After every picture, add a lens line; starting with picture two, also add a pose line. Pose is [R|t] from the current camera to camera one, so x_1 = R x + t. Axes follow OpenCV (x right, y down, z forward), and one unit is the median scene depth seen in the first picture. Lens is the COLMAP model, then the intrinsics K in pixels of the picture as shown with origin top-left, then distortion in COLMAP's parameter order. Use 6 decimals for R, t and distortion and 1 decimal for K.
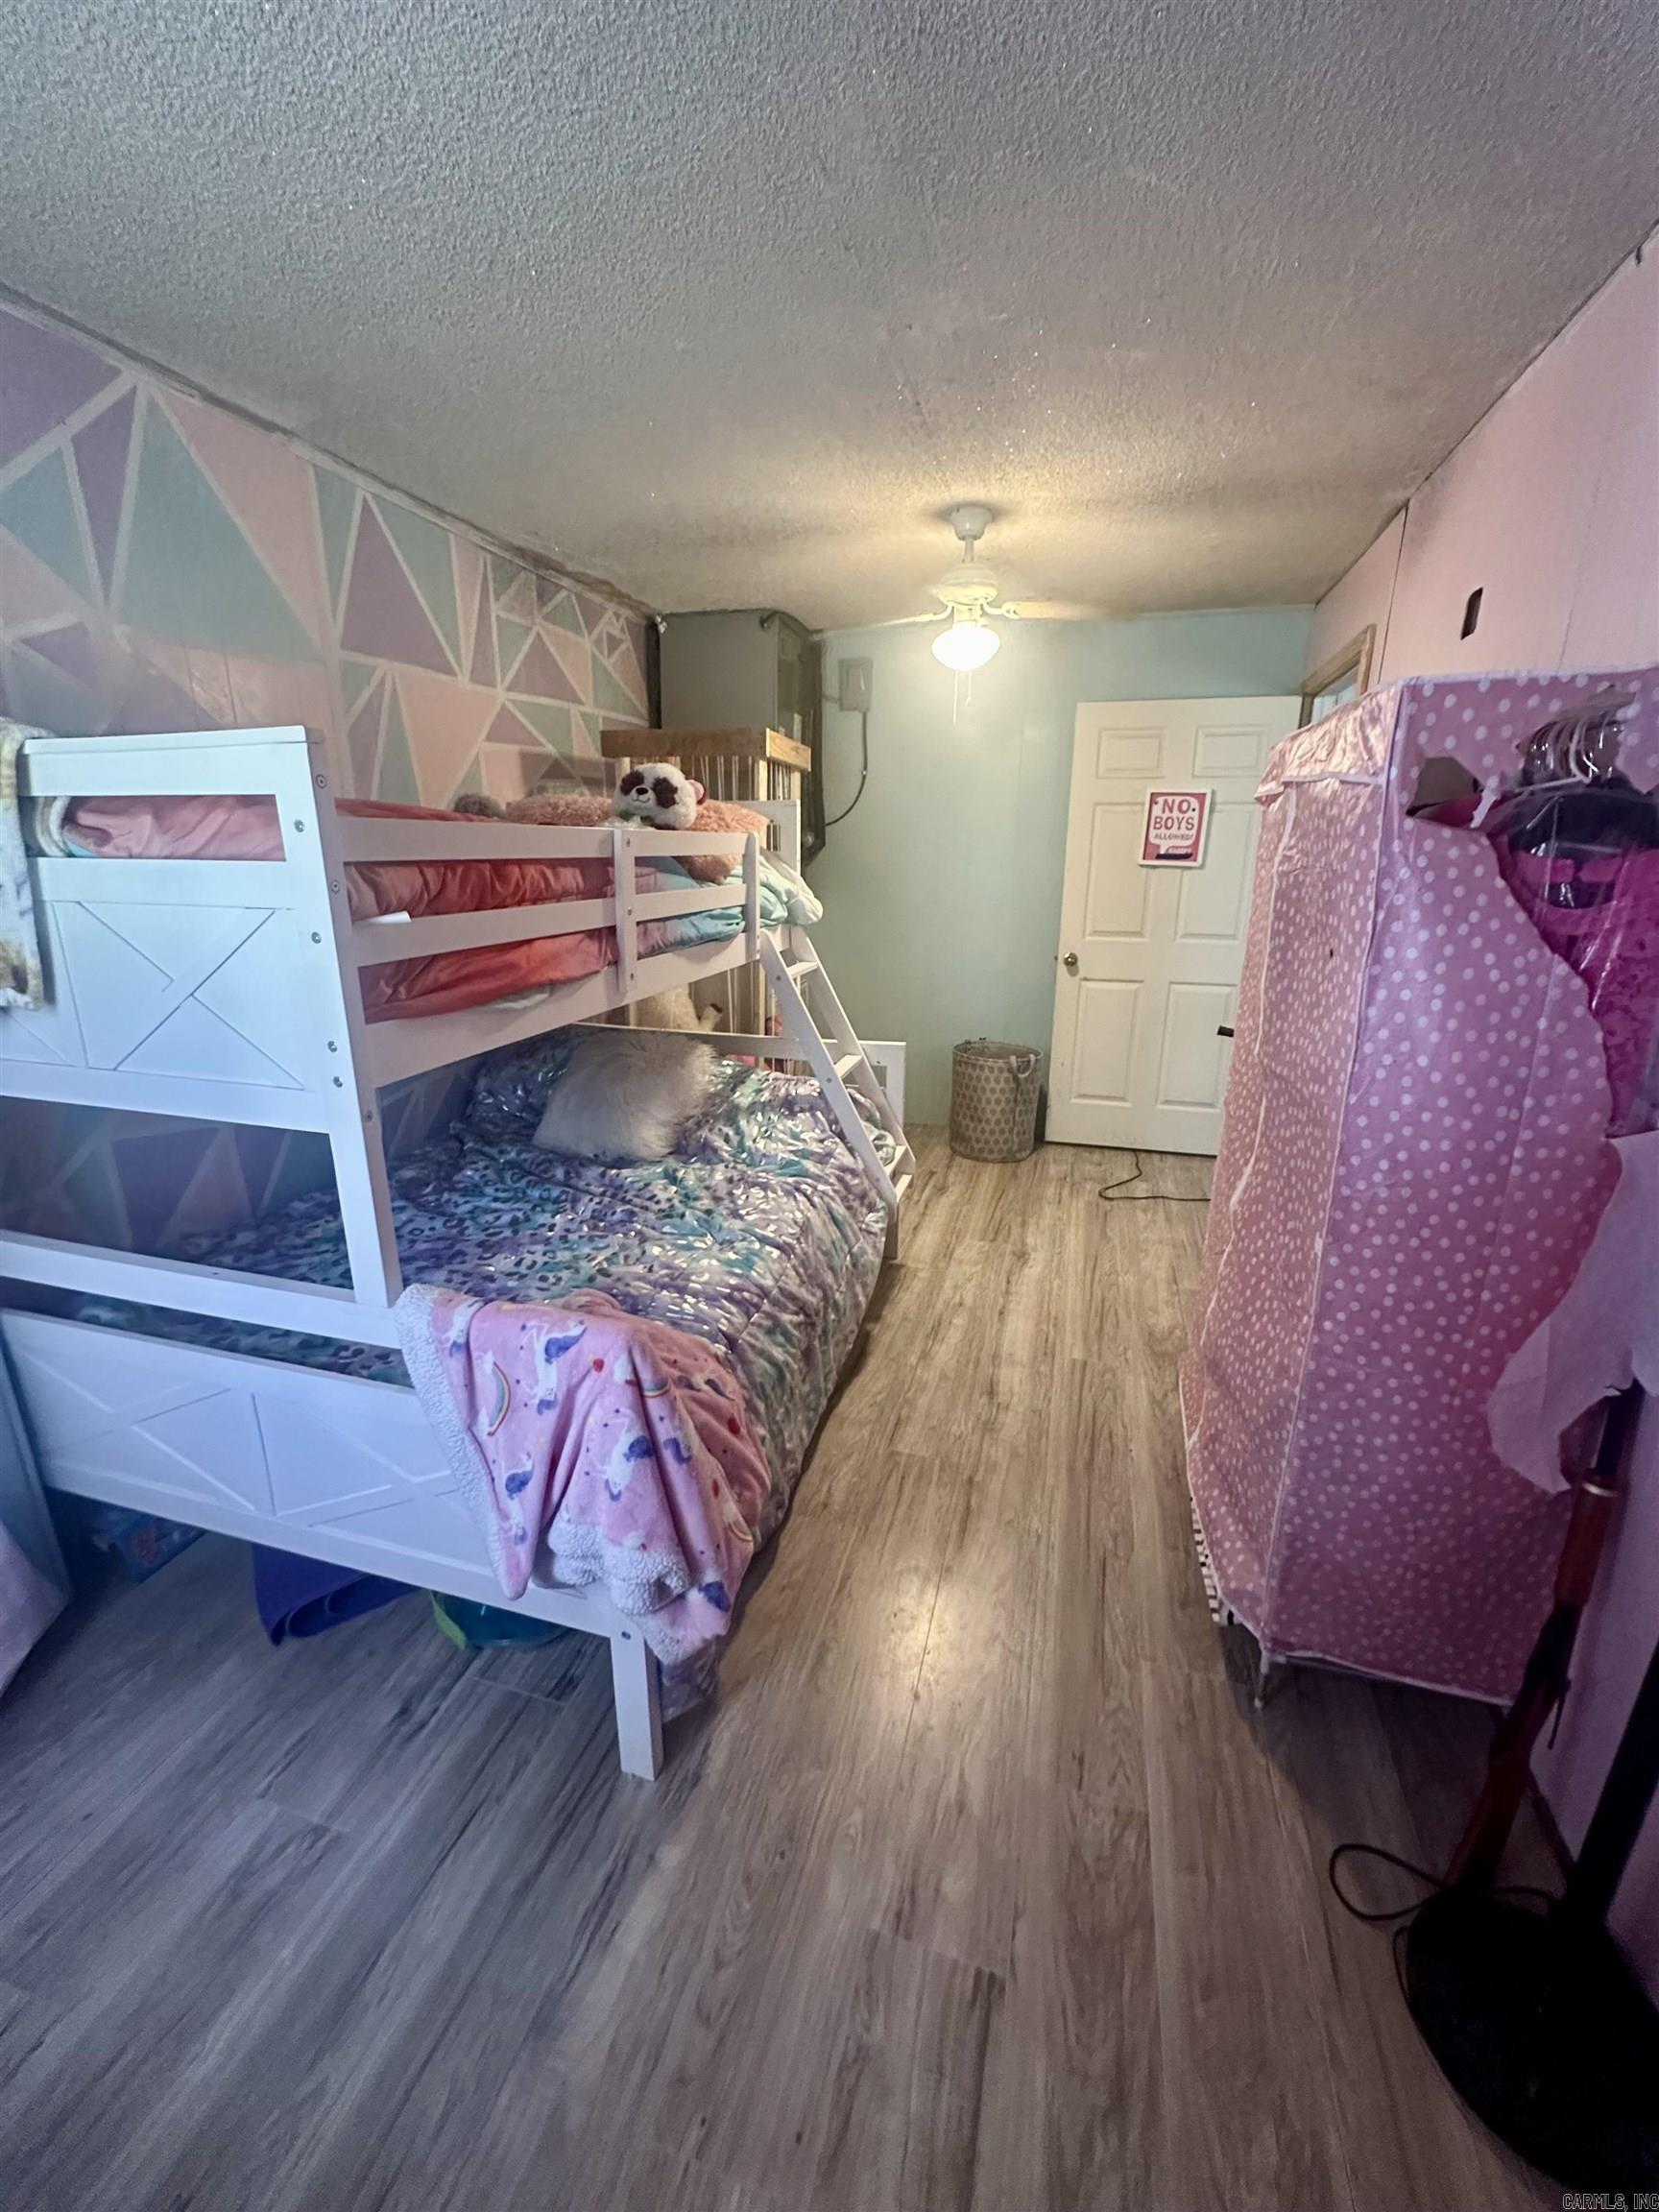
lens RADIAL K [[890.2, 0, 824.2], [0, 890.2, 1103.7], [0, 0, 1]] dist [-0.001138, 0.000337]
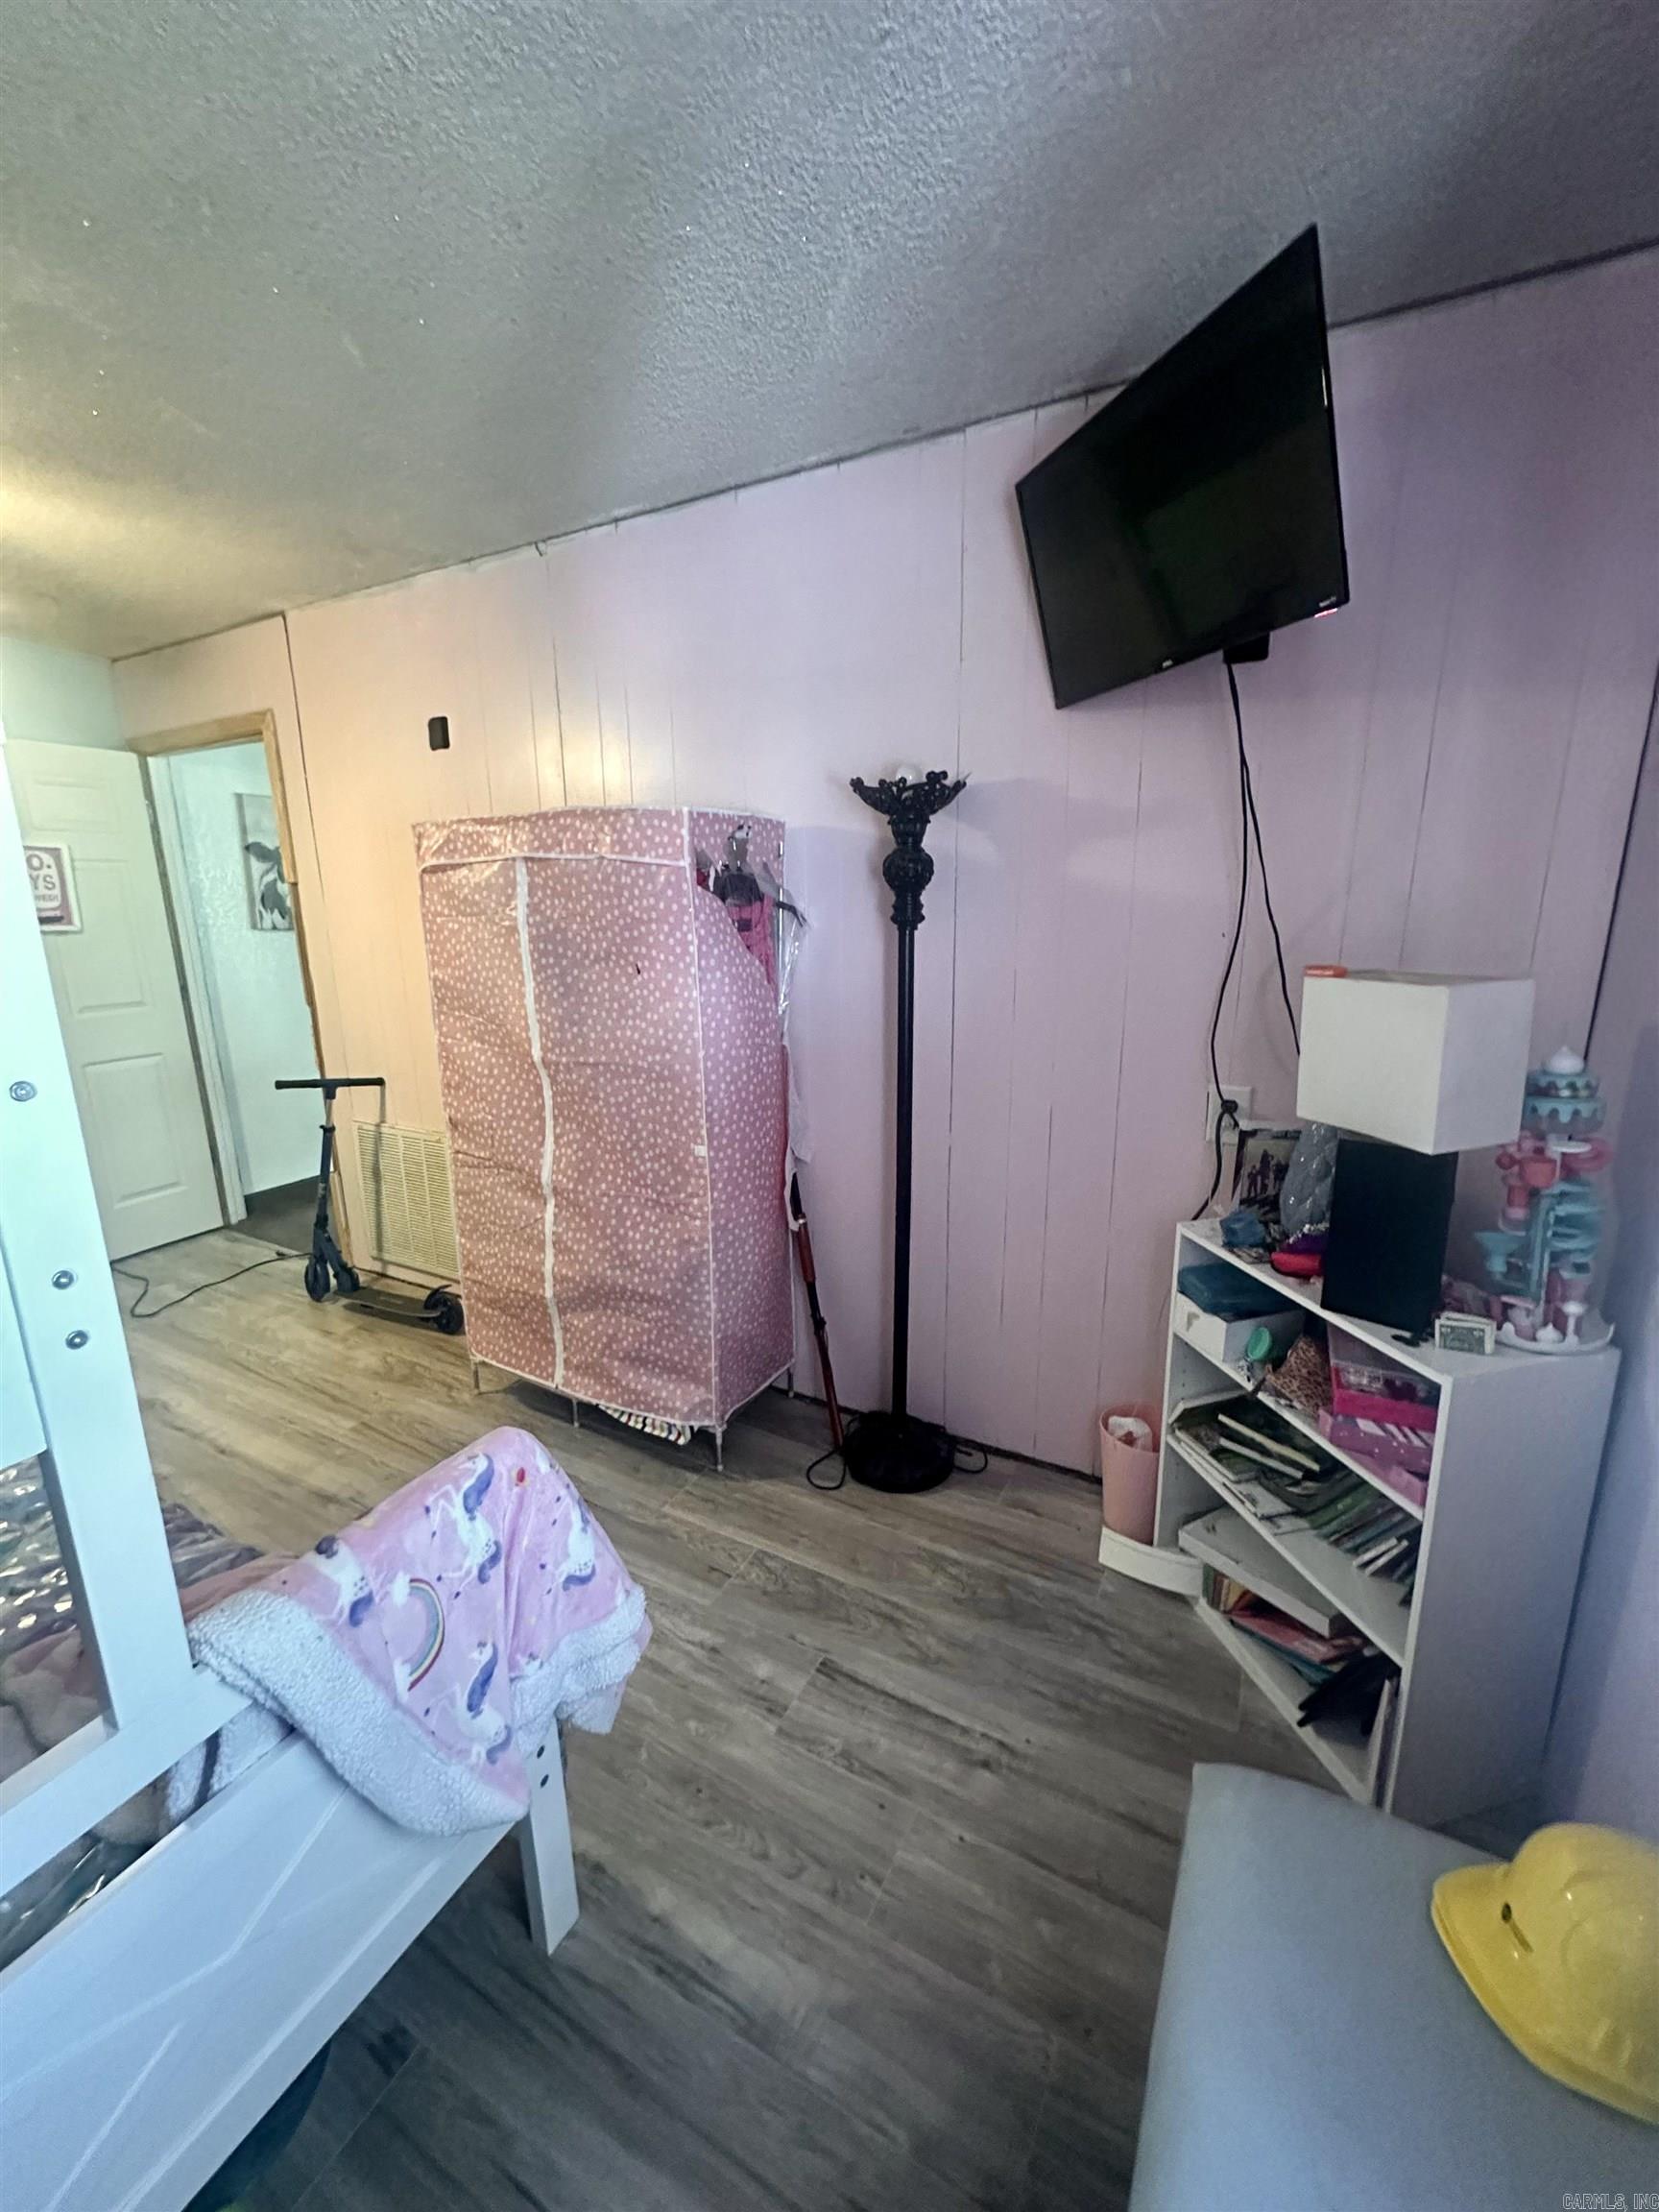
lens RADIAL K [[886.7, 0, 829.9], [0, 886.7, 1107.6], [0, 0, 1]] dist [-0.005153, 0.001498]
pose [[0.198594, -0.228185, 0.953148, -0.846883], [0.282511, 0.944568, 0.167268, -0.104737], [-0.938482, 0.236057, 0.252051, 0.346745]]
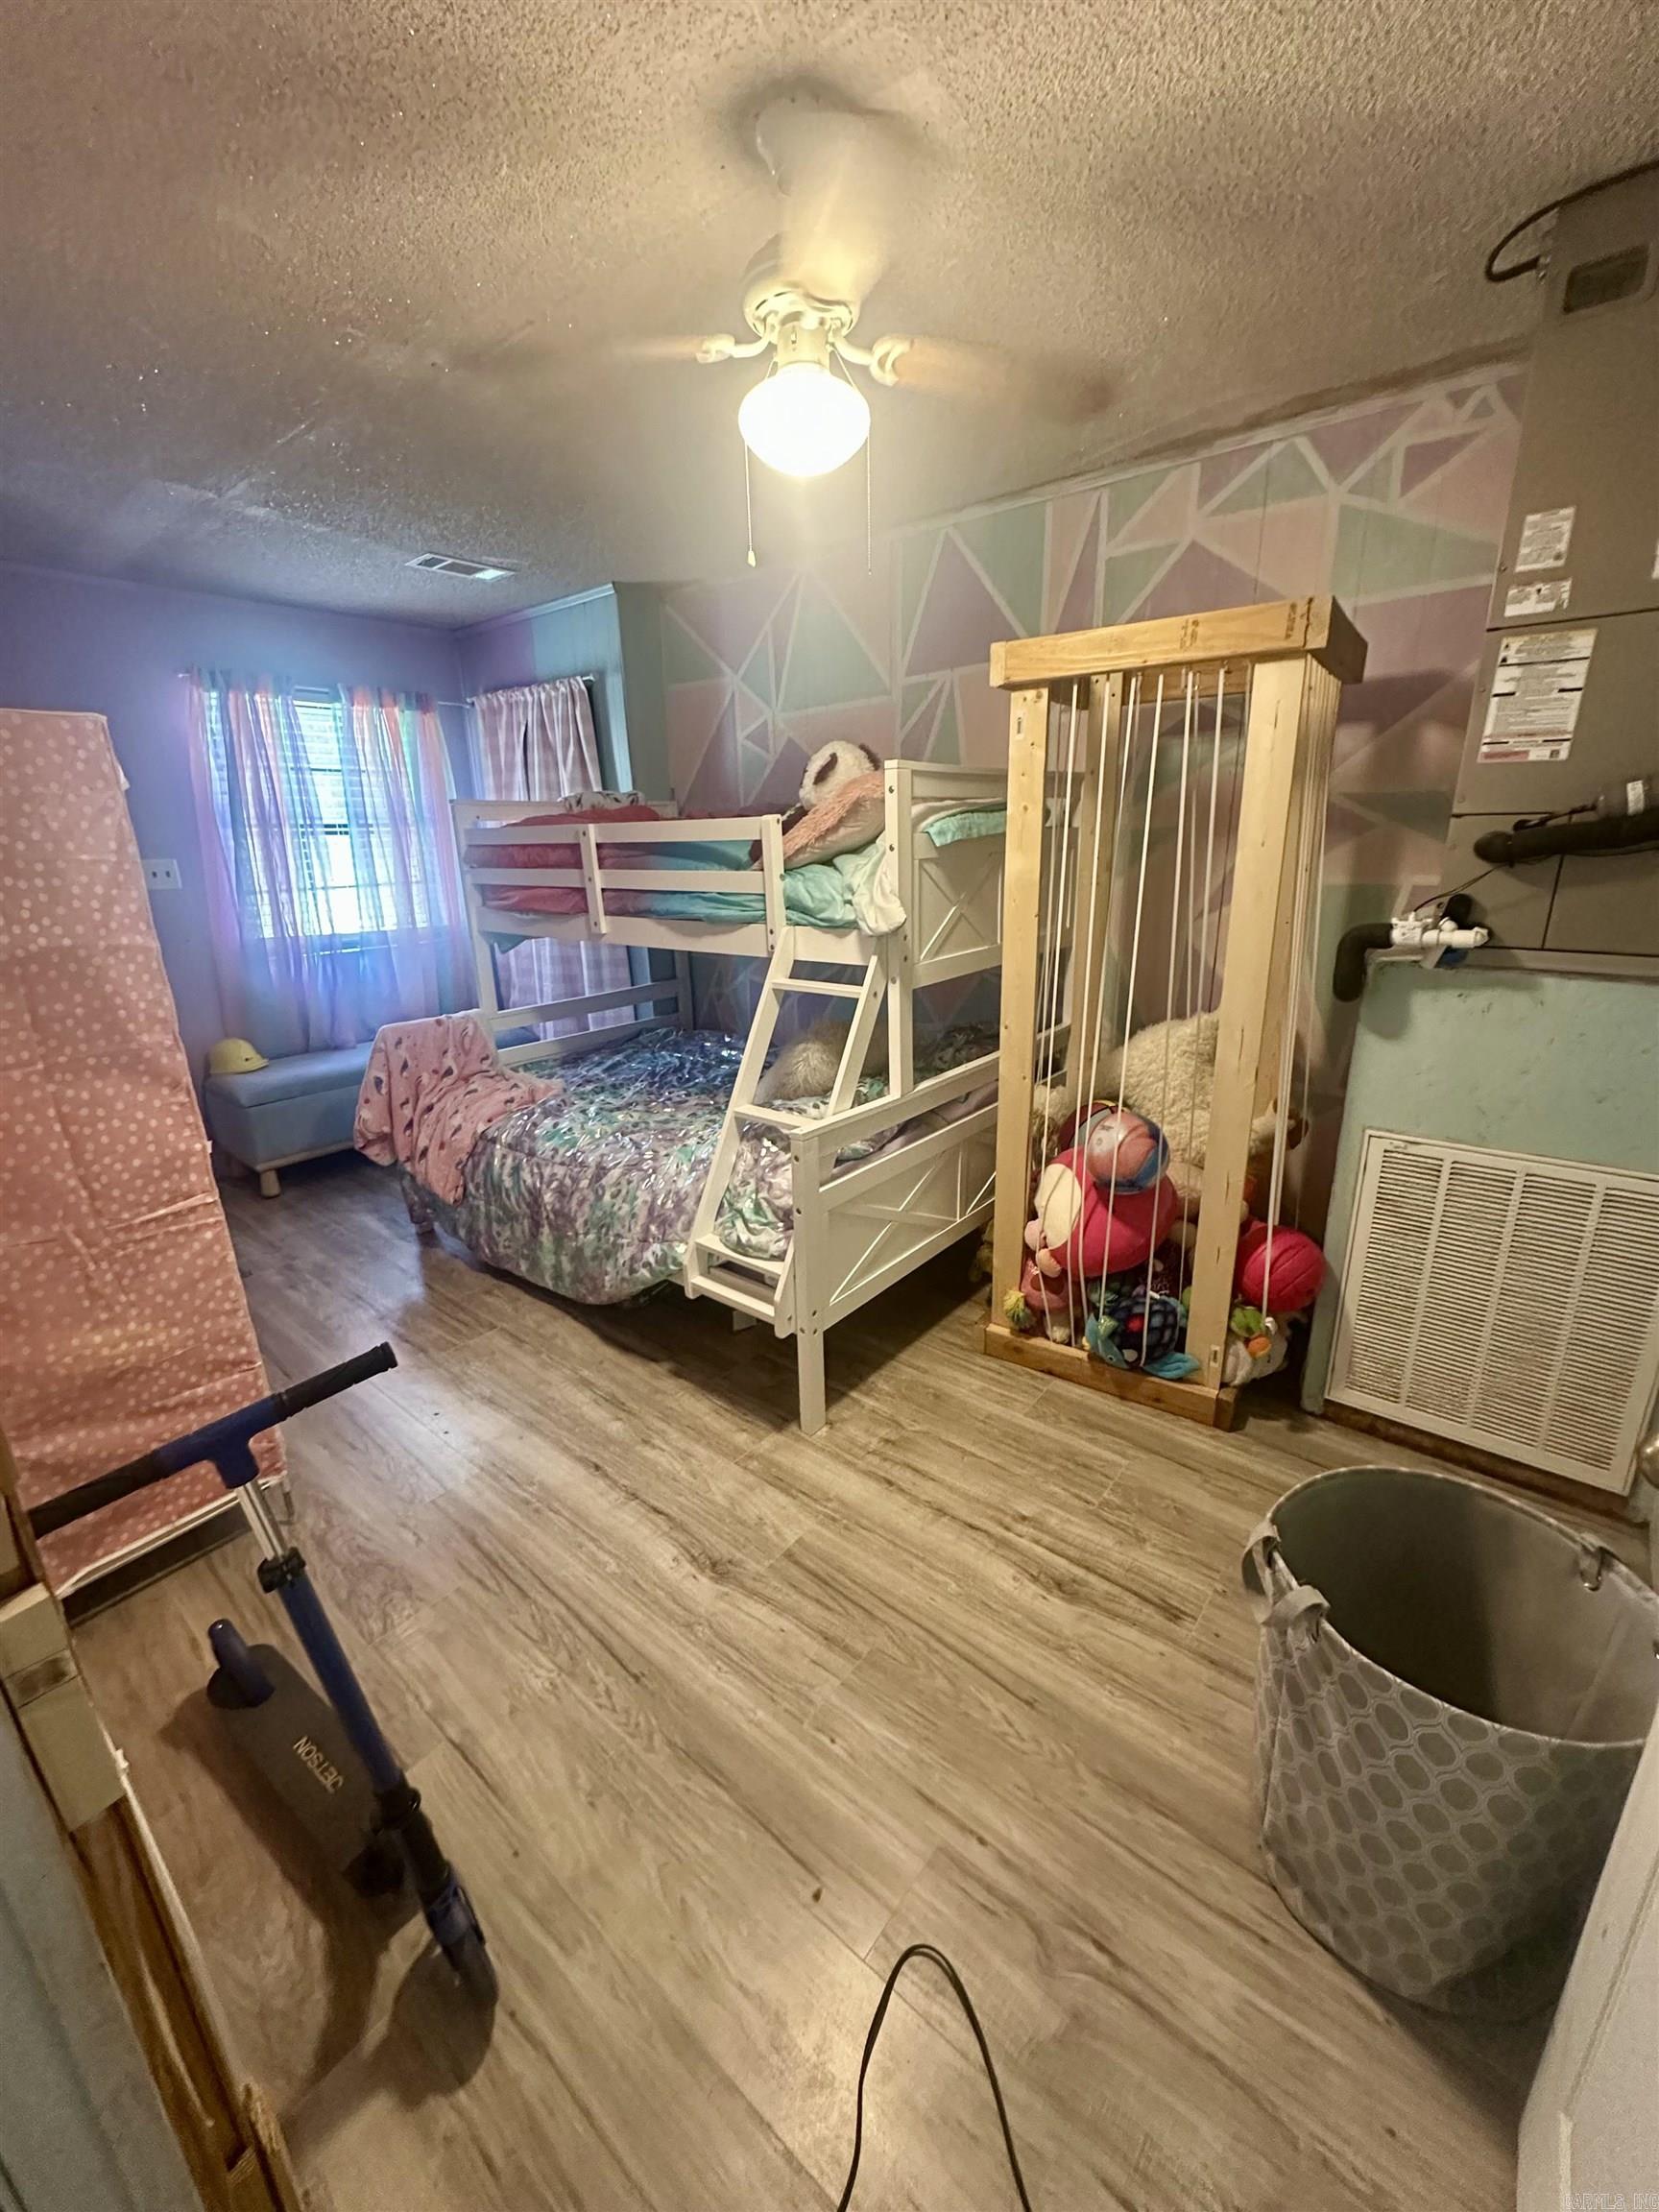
lens RADIAL K [[886.7, 0, 829.9], [0, 886.7, 1107.6], [0, 0, 1]] dist [-0.005153, 0.001498]
pose [[-0.392747, 0.276694, -0.877035, 1.406803], [-0.235573, 0.891578, 0.386774, -0.743510], [0.888963, 0.358510, -0.284984, 2.613832]]
